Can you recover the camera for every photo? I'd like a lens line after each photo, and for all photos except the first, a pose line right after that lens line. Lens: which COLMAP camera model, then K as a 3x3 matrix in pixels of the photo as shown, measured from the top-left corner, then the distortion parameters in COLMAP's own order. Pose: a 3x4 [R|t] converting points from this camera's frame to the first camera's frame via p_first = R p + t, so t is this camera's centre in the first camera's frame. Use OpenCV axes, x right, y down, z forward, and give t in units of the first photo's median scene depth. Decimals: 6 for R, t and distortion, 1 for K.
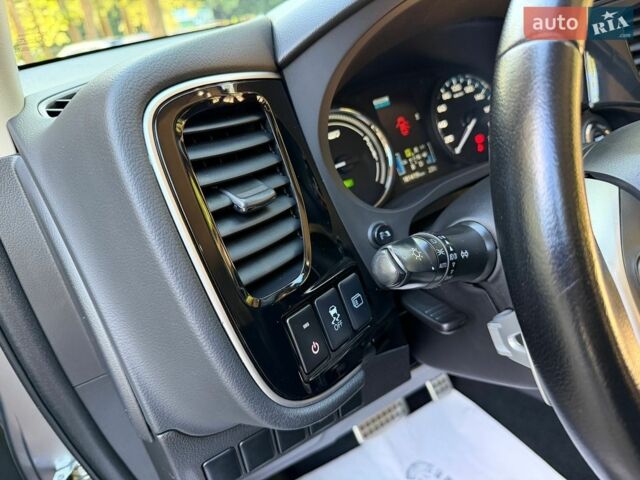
lens RADIAL K [[472.0, 0, 320.0], [0, 472.0, 240.0], [0, 0, 1]] dist [-0.002753, -0.004335]
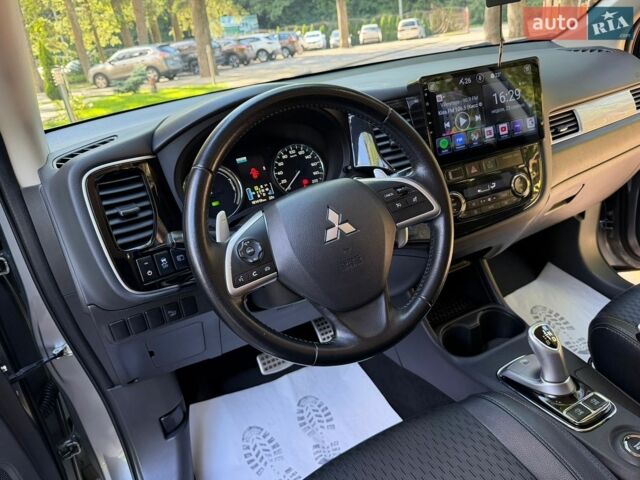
lens RADIAL K [[457.0, 0, 320.0], [0, 457.0, 240.0], [0, 0, 1]] dist [0.026573, -0.045346]
pose [[0.996236, 0.063070, -0.059459, 0.548858], [-0.063513, 0.997965, -0.005595, 0.007186], [0.058985, 0.009350, 0.998215, -0.731866]]
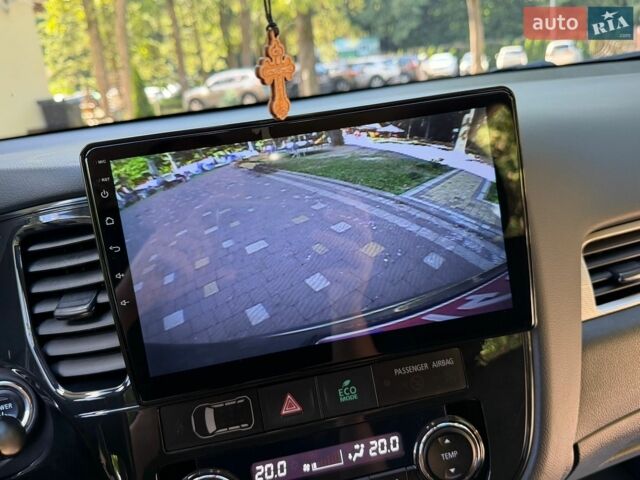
lens RADIAL K [[538.0, 0, 319.4], [0, 538.0, 239.4], [0, 0, 1]] dist [0.105405, -0.276927]
pose [[0.953604, 0.127709, -0.272636, 1.197950], [-0.155213, 0.984495, -0.081729, -0.457193], [0.257971, 0.120253, 0.958640, 0.322685]]
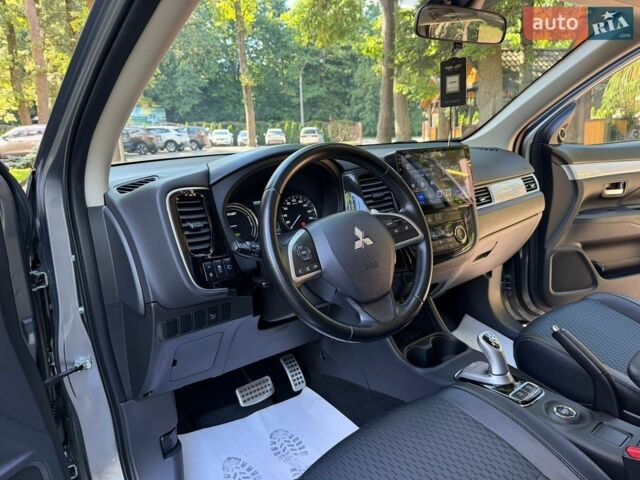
lens RADIAL K [[450.0, 0, 321.6], [0, 450.0, 242.3], [0, 0, 1]] dist [0.052552, -0.053738]
pose [[0.985467, 0.091851, 0.142893, 0.142386], [-0.060549, 0.975885, -0.209717, 0.324107], [-0.158710, 0.198017, 0.967264, -1.095631]]
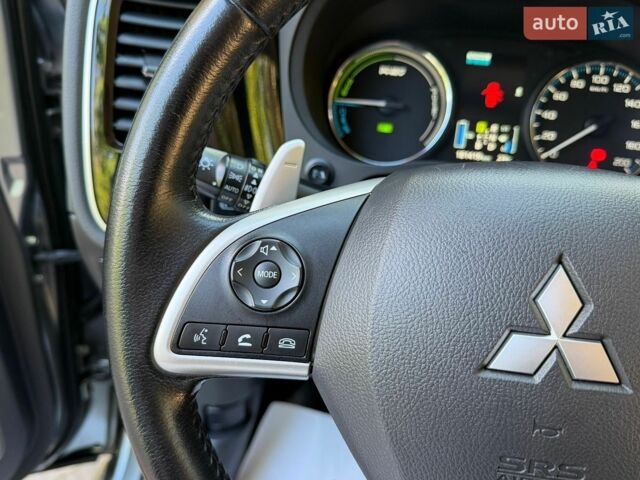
lens RADIAL K [[558.2, 0, 281.6], [0, 558.2, 240.4], [0, 0, 1]] dist [-0.063137, -0.006617]
pose [[0.687514, 0.502665, -0.524073, 0.555998], [-0.429410, 0.863412, 0.264814, -0.120453], [0.585604, 0.042978, 0.809457, 0.021590]]
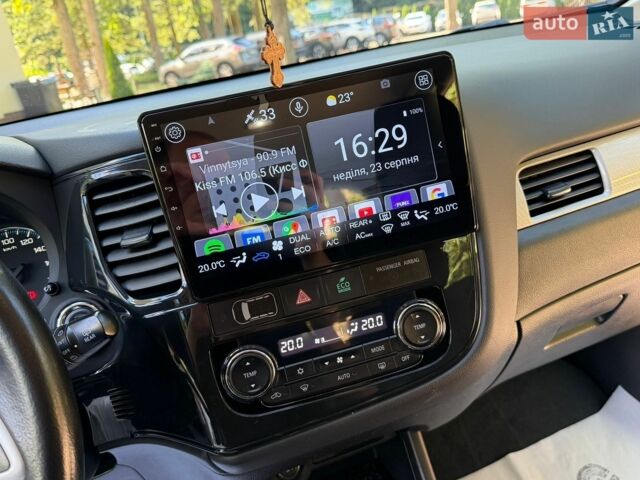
lens RADIAL K [[530.1, 0, 320.0], [0, 530.1, 240.0], [0, 0, 1]] dist [0.104631, -0.197299]
pose [[0.966885, 0.080865, -0.242062, 1.248559], [-0.088733, 0.995818, -0.021763, -0.382342], [0.239290, 0.042521, 0.970017, 0.098394]]
